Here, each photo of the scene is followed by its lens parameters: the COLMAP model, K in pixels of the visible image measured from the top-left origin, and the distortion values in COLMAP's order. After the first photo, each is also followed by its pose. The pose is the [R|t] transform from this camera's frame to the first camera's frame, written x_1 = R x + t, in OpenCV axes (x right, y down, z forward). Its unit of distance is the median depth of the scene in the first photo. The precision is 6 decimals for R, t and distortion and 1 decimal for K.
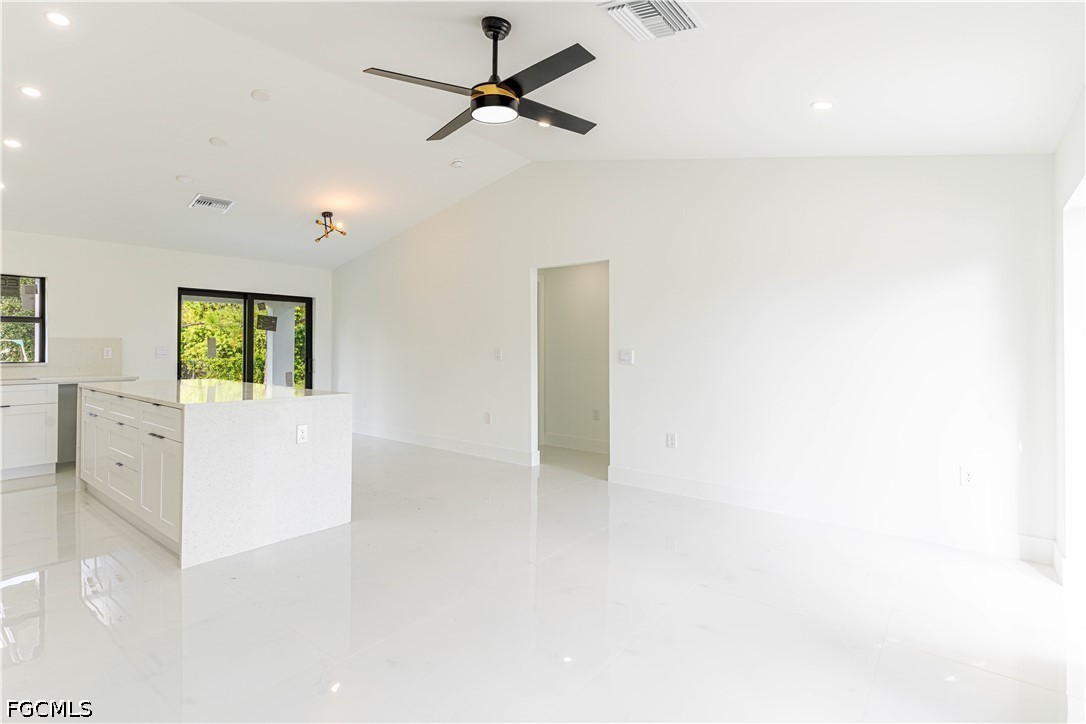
lens RADIAL K [[517.9, 0, 527.2], [0, 517.9, 342.7], [0, 0, 1]] dist [0.001001, 0.000452]
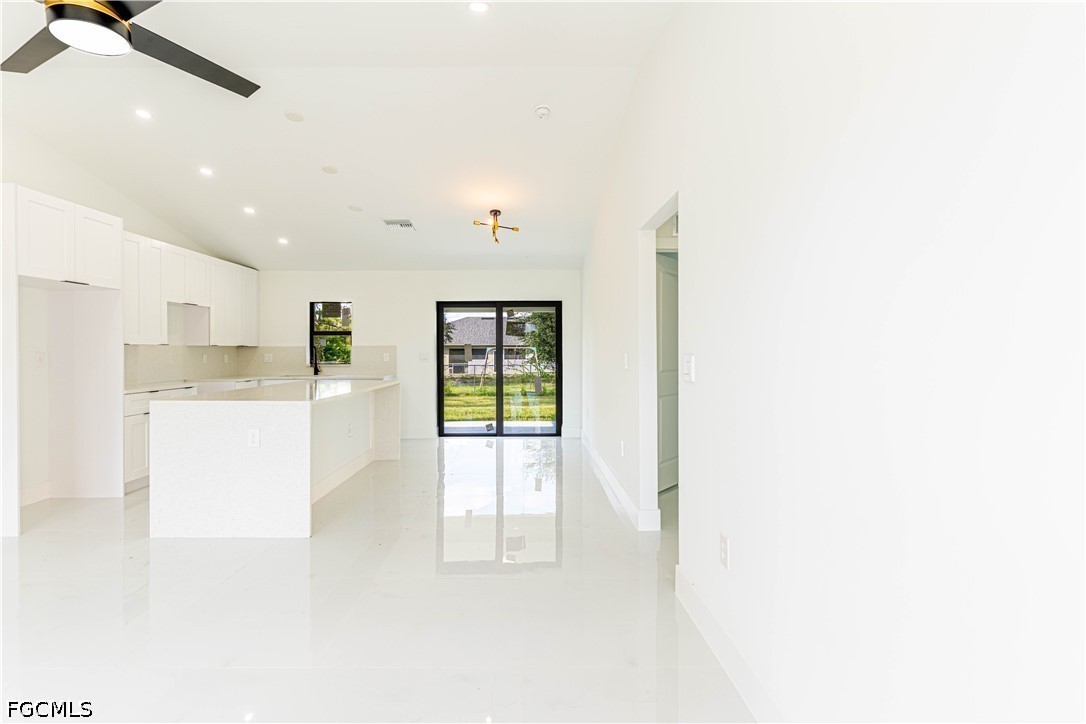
lens RADIAL K [[523.2, 0, 536.1], [0, 523.2, 354.7], [0, 0, 1]] dist [0.001166, 0.001622]
pose [[0.645860, -0.000898, -0.763455, 0.375218], [0.011380, 0.999900, 0.008451, 0.006083], [0.763371, -0.014147, 0.645805, 0.406296]]
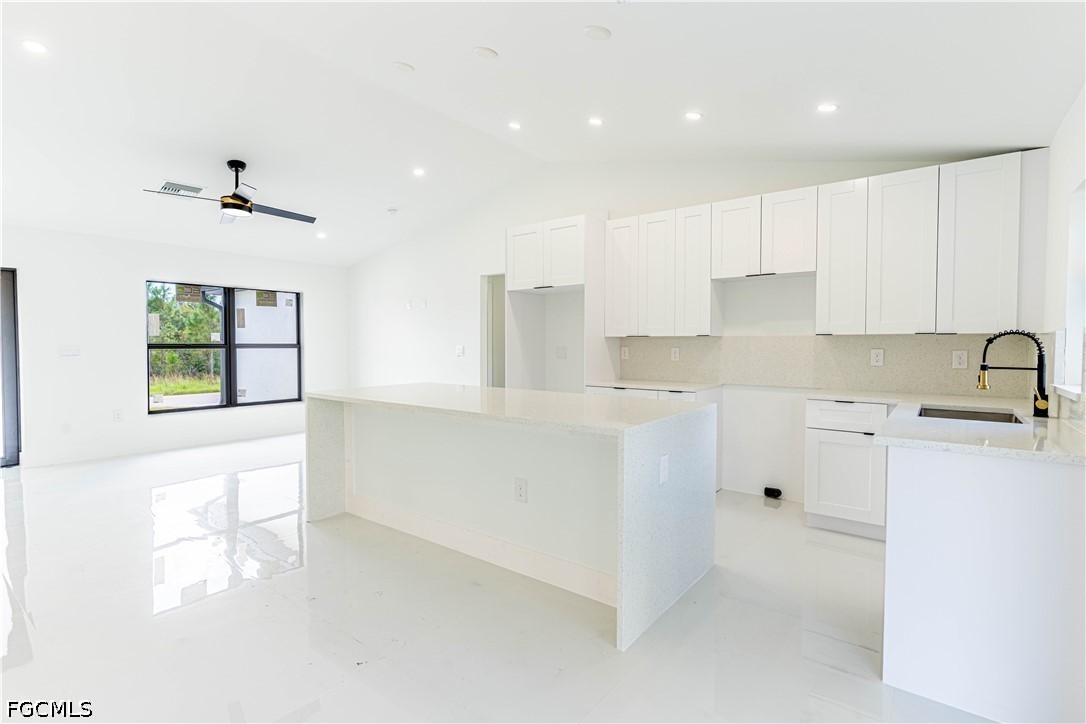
lens RADIAL K [[523.2, 0, 536.1], [0, 523.2, 354.7], [0, 0, 1]] dist [0.001166, 0.001622]
pose [[-0.999878, -0.005010, -0.014814, -0.427545], [-0.005231, 0.999875, 0.014900, 0.005511], [0.014737, 0.014976, -0.999779, 1.145152]]
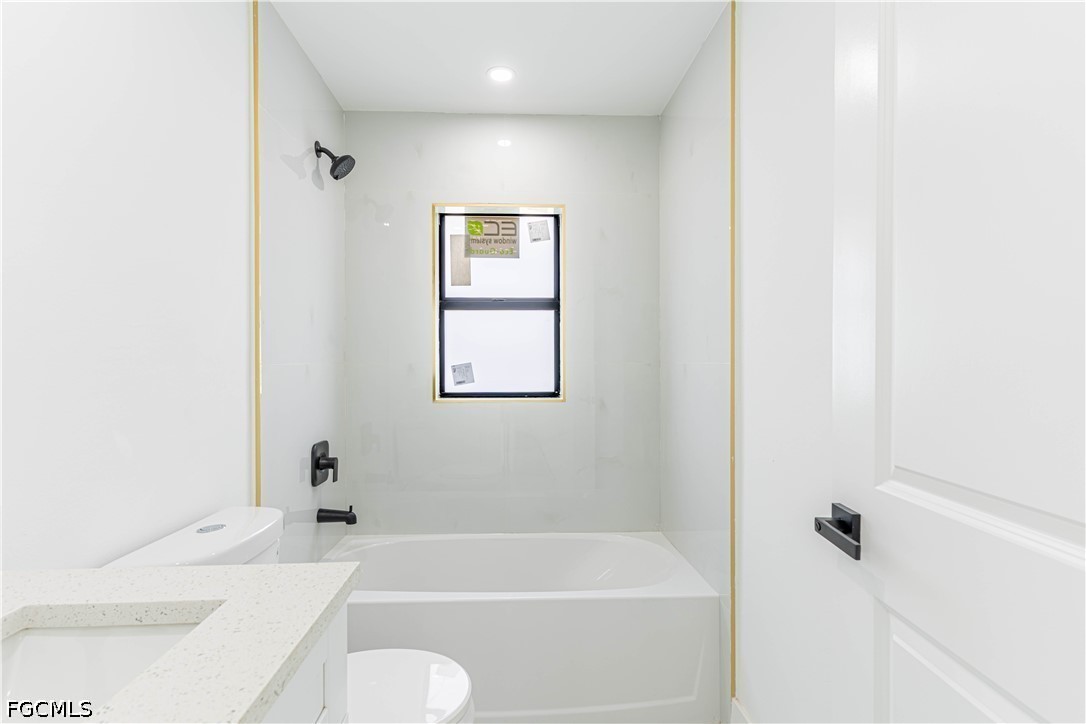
lens RADIAL K [[523.2, 0, 536.1], [0, 523.2, 354.7], [0, 0, 1]] dist [0.001166, 0.001622]
pose [[0.654980, -0.001488, -0.755645, -0.487006], [0.010553, 0.999919, 0.007179, 0.000445], [0.755573, -0.012676, 0.654942, 0.572640]]
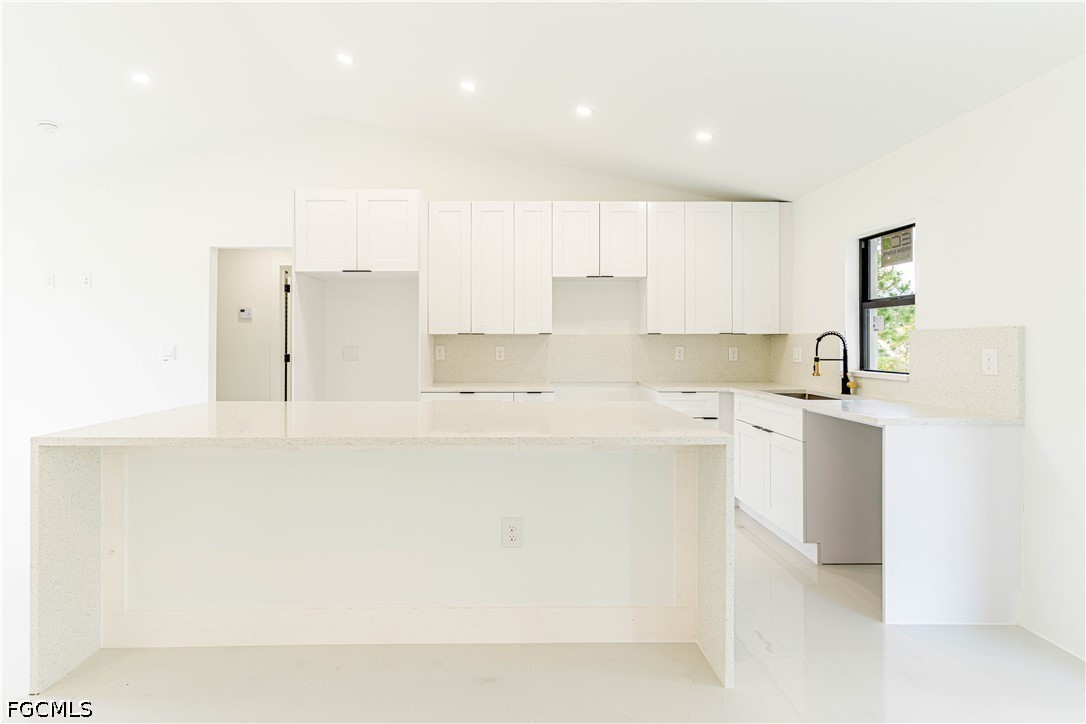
lens RADIAL K [[527.9, 0, 538.6], [0, 527.9, 337.3], [0, 0, 1]] dist [0.002409, 0.001064]
pose [[-0.769257, -0.010764, -0.638849, -0.224294], [0.000845, 0.999840, -0.017865, 0.006301], [0.638939, -0.014283, -0.769125, 0.987423]]
